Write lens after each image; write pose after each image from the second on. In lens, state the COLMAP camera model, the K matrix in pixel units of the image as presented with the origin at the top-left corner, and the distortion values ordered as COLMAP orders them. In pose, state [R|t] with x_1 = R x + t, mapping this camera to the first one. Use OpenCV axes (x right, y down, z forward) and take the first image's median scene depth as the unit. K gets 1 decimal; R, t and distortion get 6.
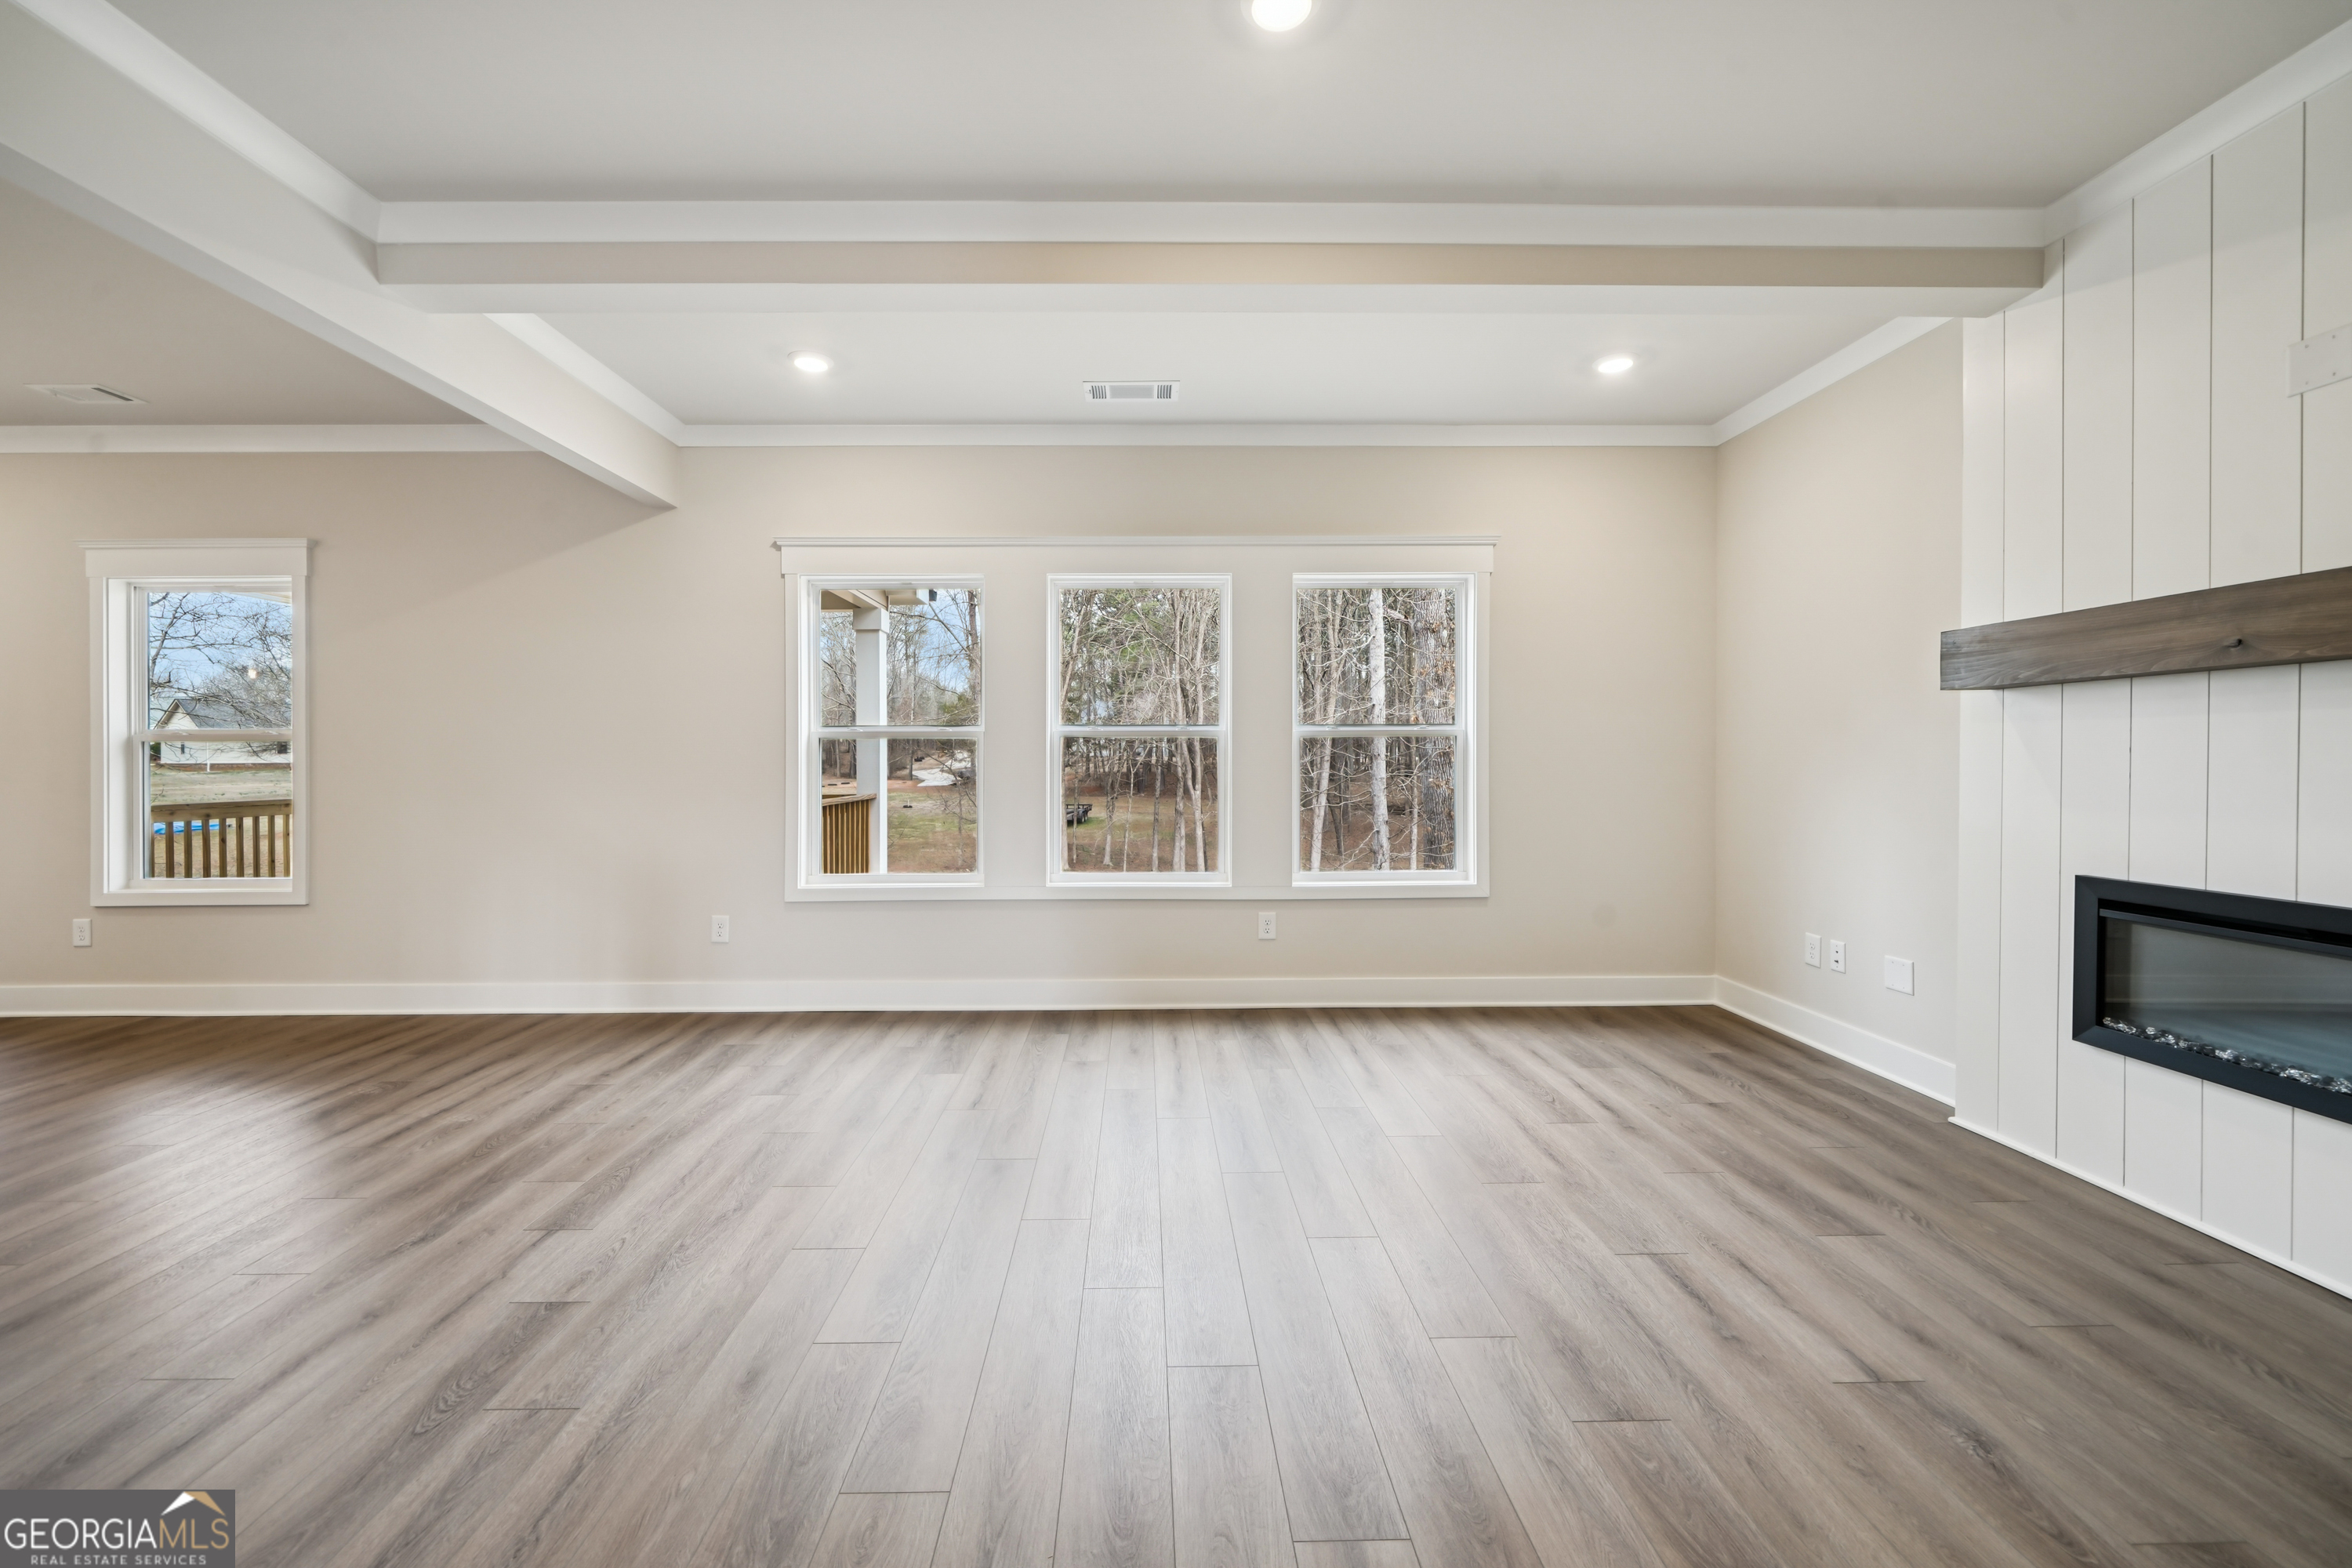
lens RADIAL K [[886.1, 0, 1159.4], [0, 886.1, 765.0], [0, 0, 1]] dist [-0.001218, 0.000102]
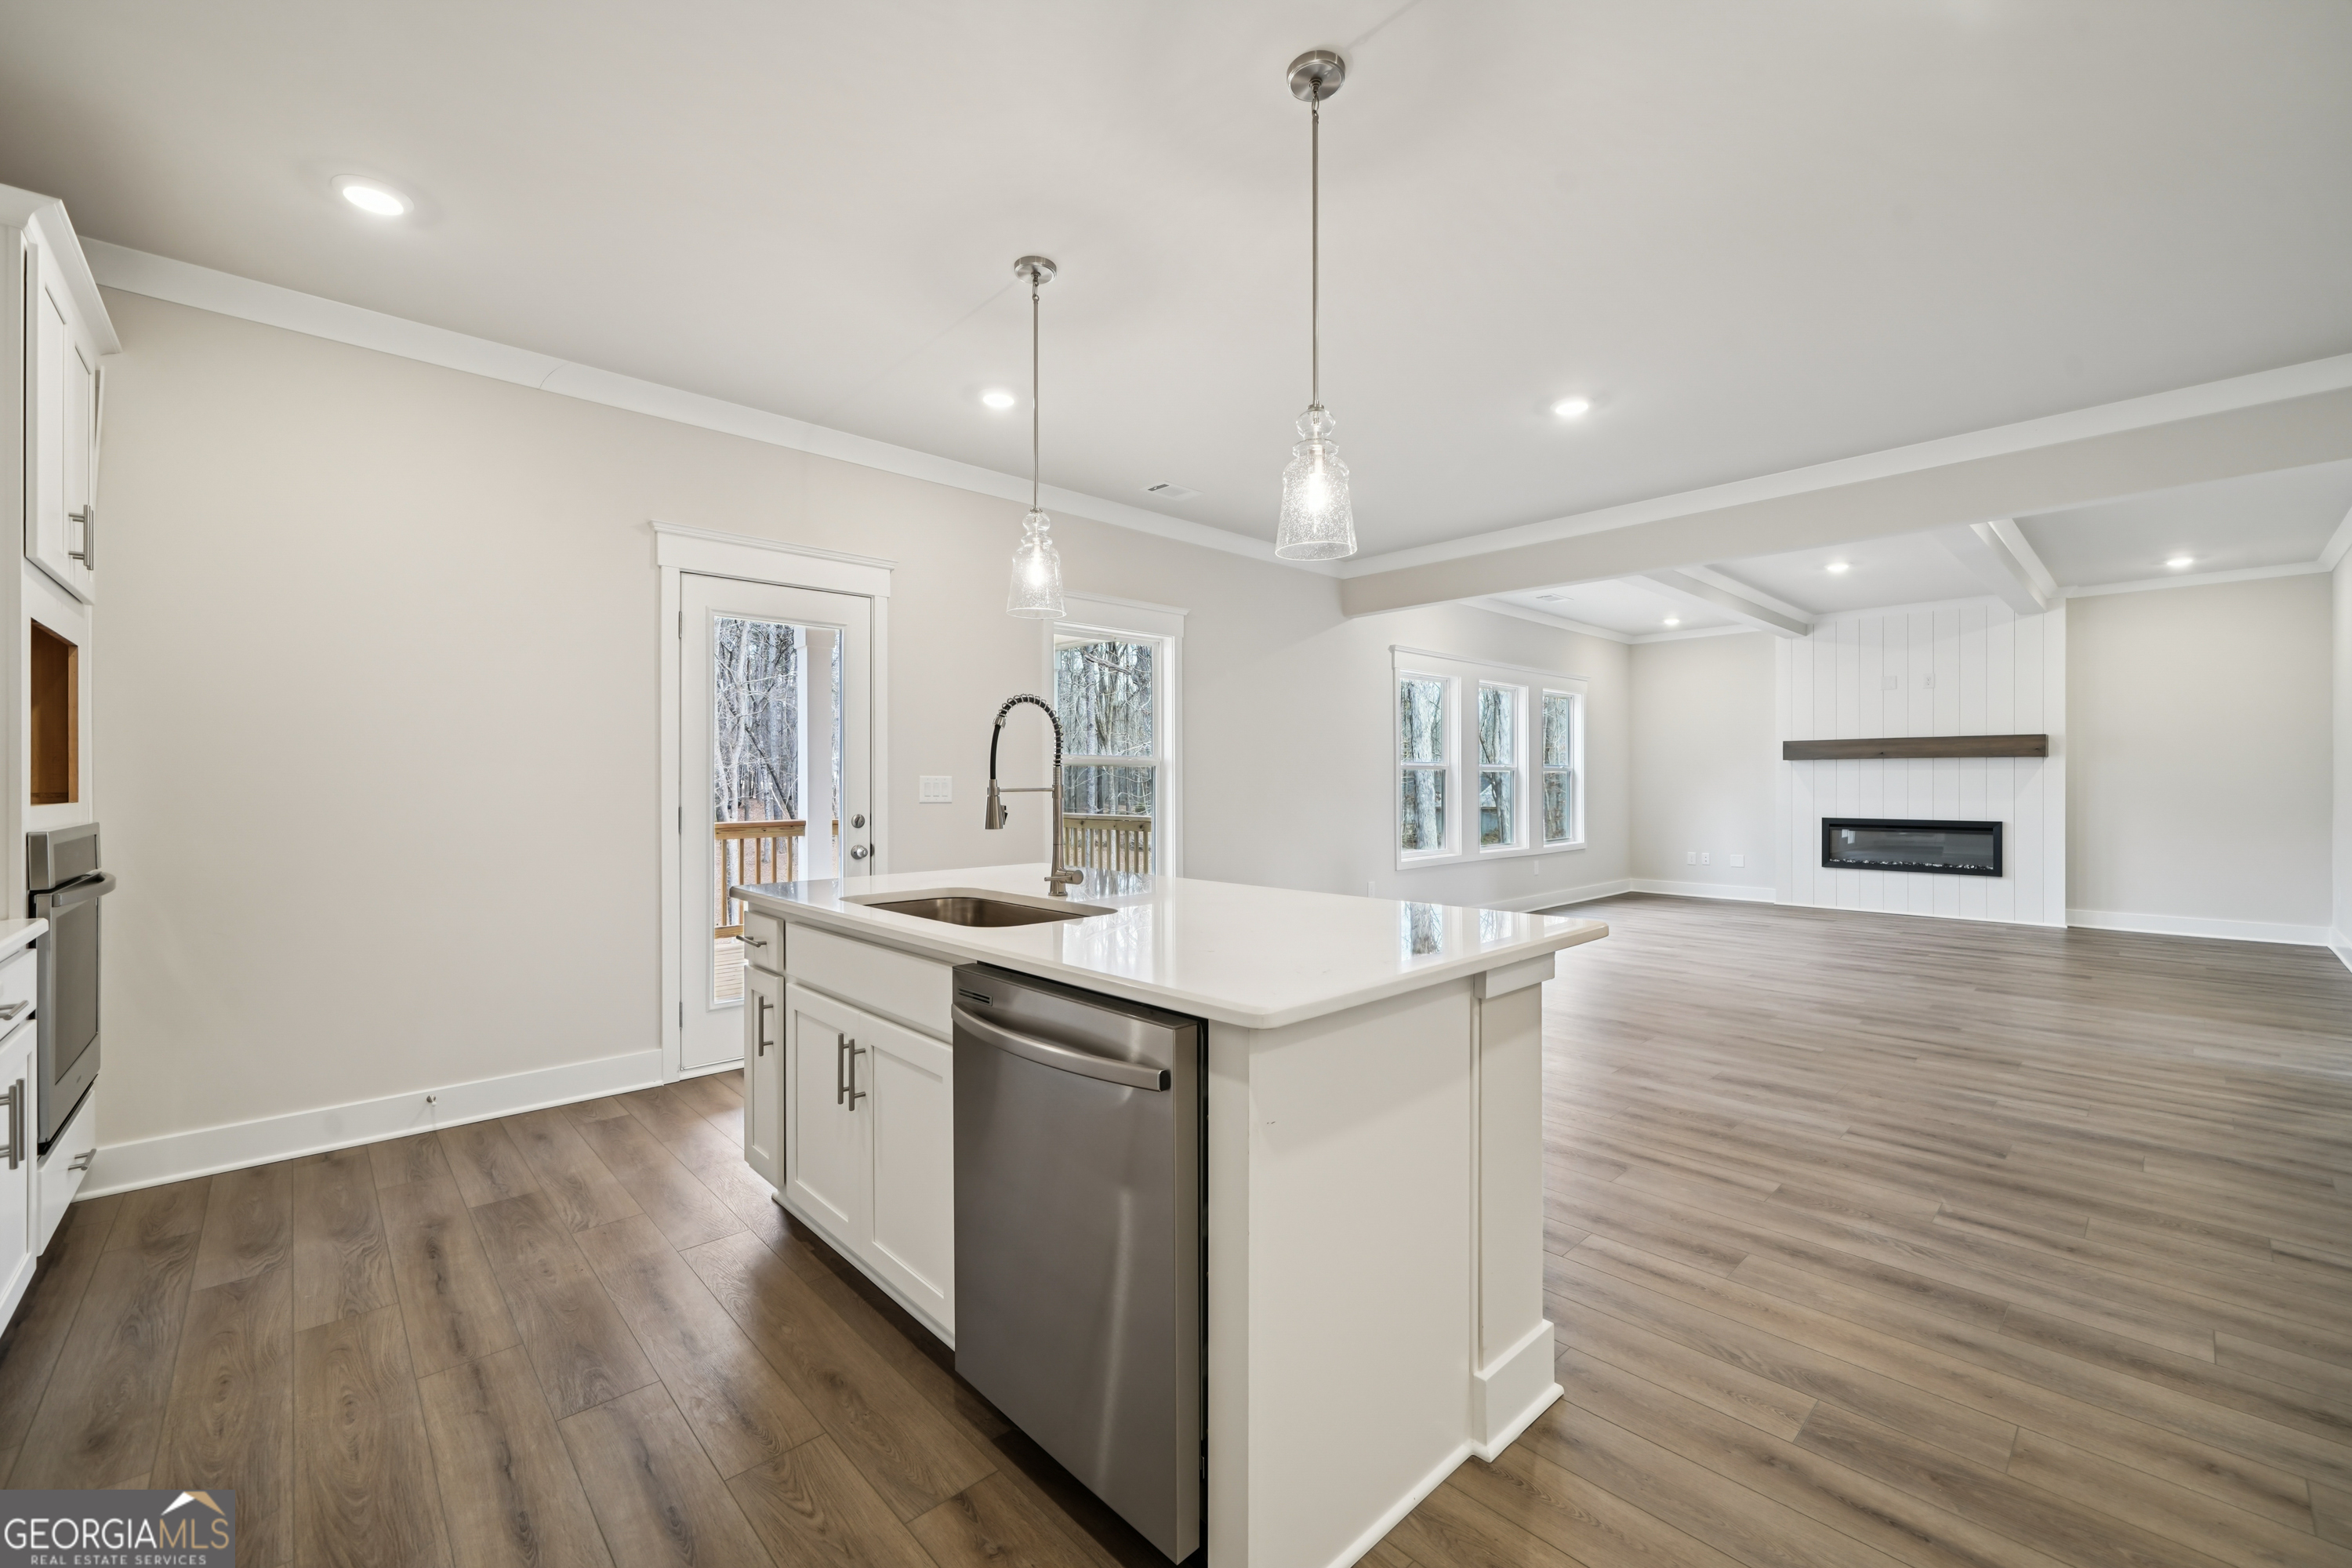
lens RADIAL K [[924.2, 0, 1176.0], [0, 924.2, 784.0], [0, 0, 1]] dist [-0.000658, -0.000010]
pose [[0.760631, -0.000539, 0.649184, -2.692636], [0.003329, 0.999990, -0.003071, 0.000625], [-0.649176, 0.004498, 0.760625, -0.059366]]
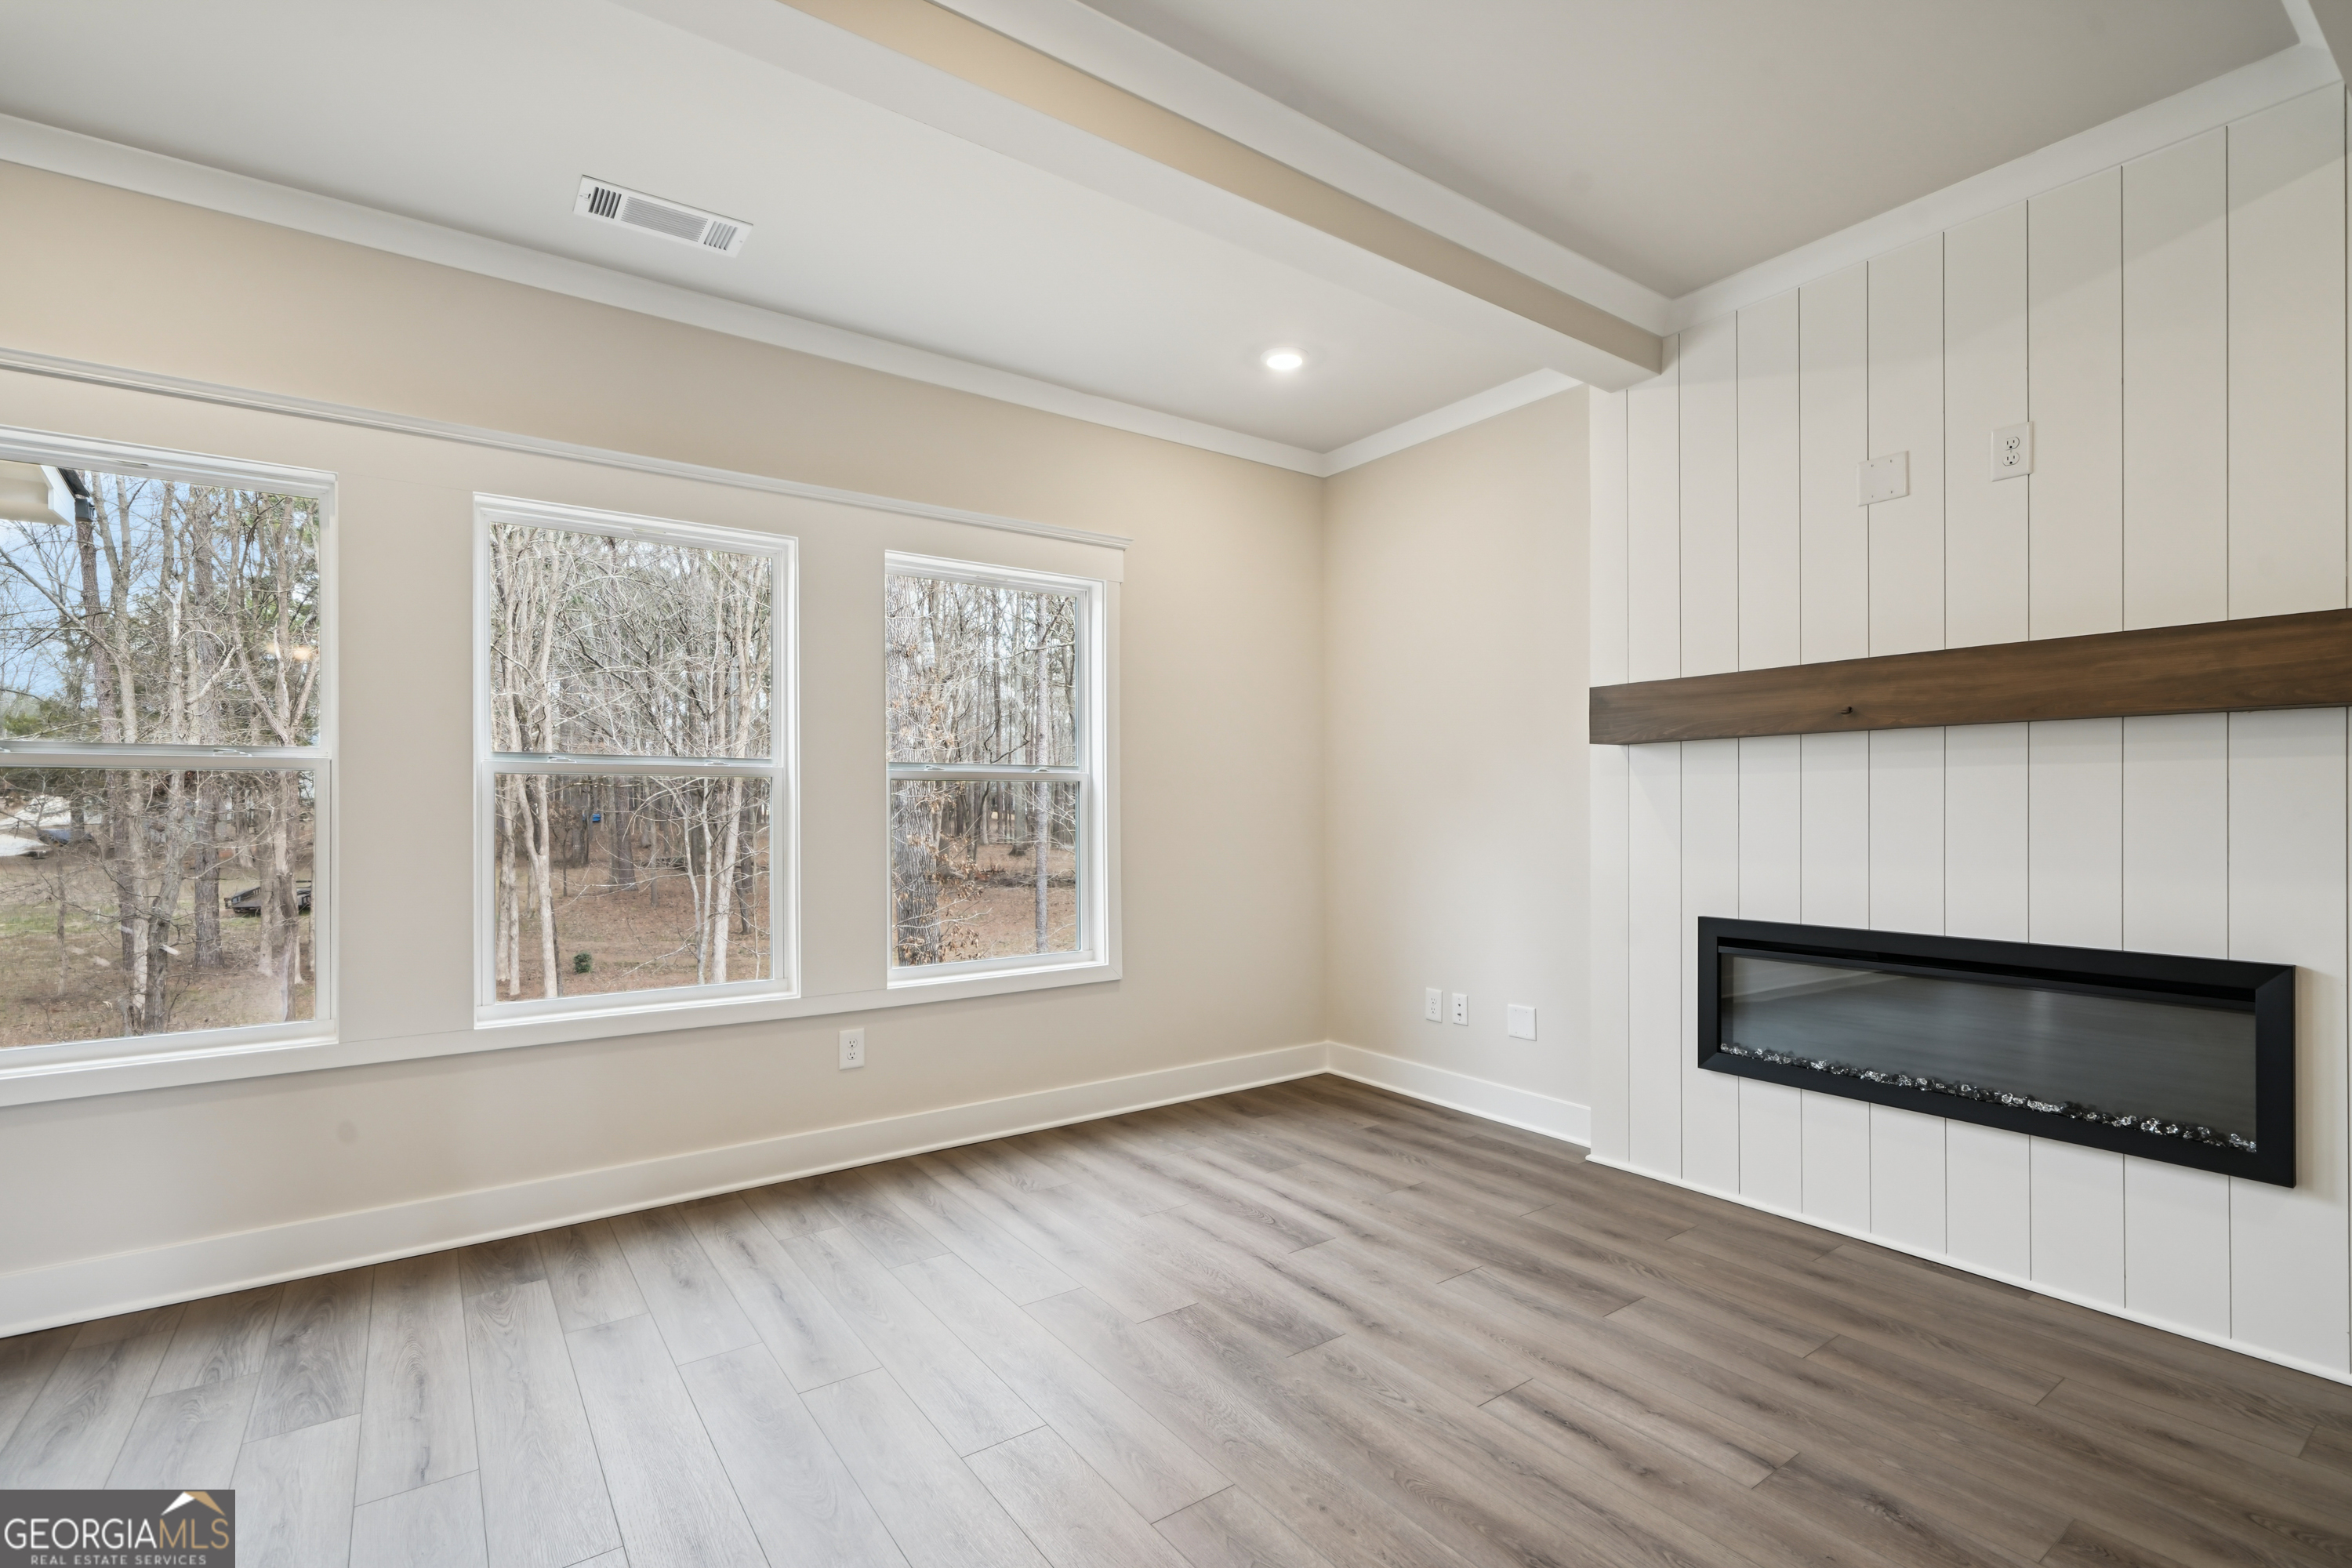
lens RADIAL K [[1058.8, 0, 1175.1], [0, 1058.8, 811.9], [0, 0, 1]] dist [0.002311, -0.000306]
pose [[0.825932, -0.000986, 0.563768, -0.207311], [0.003802, 0.999985, -0.003820, -0.001958], [-0.563756, 0.005298, 0.825924, 0.248123]]
